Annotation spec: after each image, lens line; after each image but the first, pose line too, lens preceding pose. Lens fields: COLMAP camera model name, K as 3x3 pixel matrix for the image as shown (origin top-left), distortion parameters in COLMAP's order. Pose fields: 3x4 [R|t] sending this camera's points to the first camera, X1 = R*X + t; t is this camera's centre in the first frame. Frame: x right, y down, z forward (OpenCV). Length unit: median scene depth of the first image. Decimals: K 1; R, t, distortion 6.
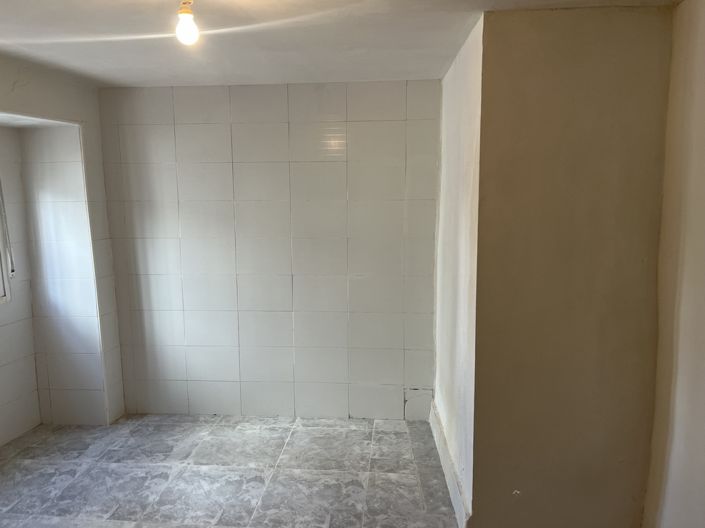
lens RADIAL K [[530.8, 0, 345.8], [0, 530.8, 265.0], [0, 0, 1]] dist [0.064526, -0.047405]
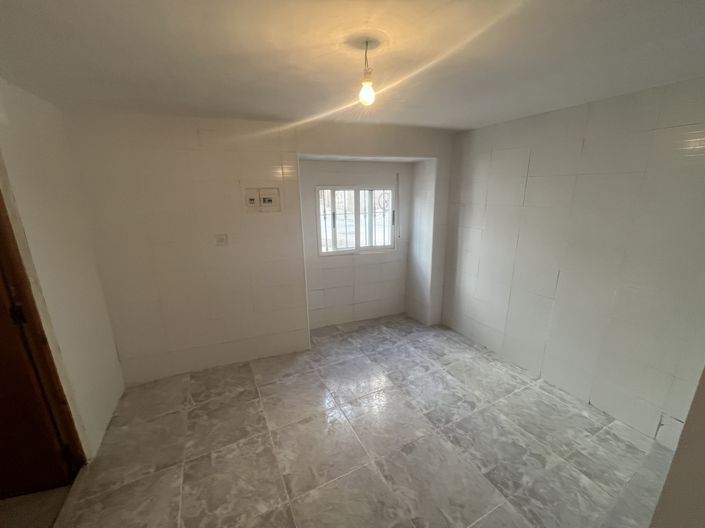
lens RADIAL K [[284.6, 0, 354.6], [0, 284.6, 264.6], [0, 0, 1]] dist [0.001344, 0.000163]
pose [[0.544577, 0.219902, -0.809370, 0.177967], [-0.112684, 0.975450, 0.189207, -0.070238], [0.831107, -0.011834, 0.555987, 0.269728]]
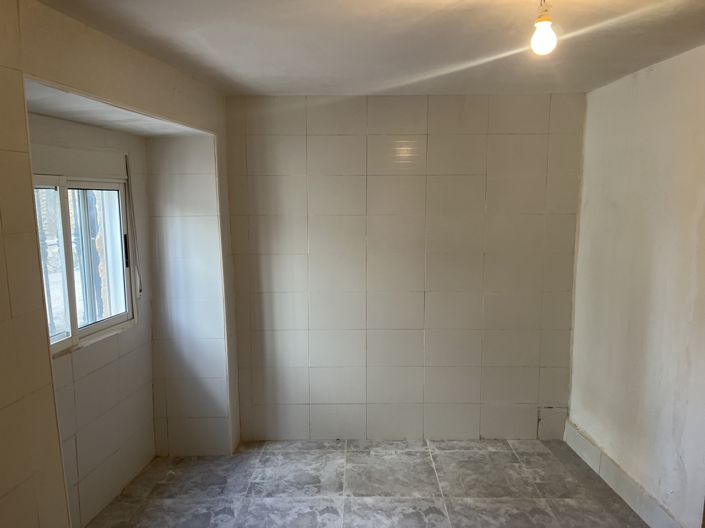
lens RADIAL K [[530.8, 0, 356.2], [0, 530.8, 261.7], [0, 0, 1]] dist [0.064526, -0.047405]
pose [[0.995848, -0.006289, 0.090817, -0.333266], [0.008250, 0.999741, -0.021232, -0.016585], [-0.090660, 0.021893, 0.995641, 0.053791]]
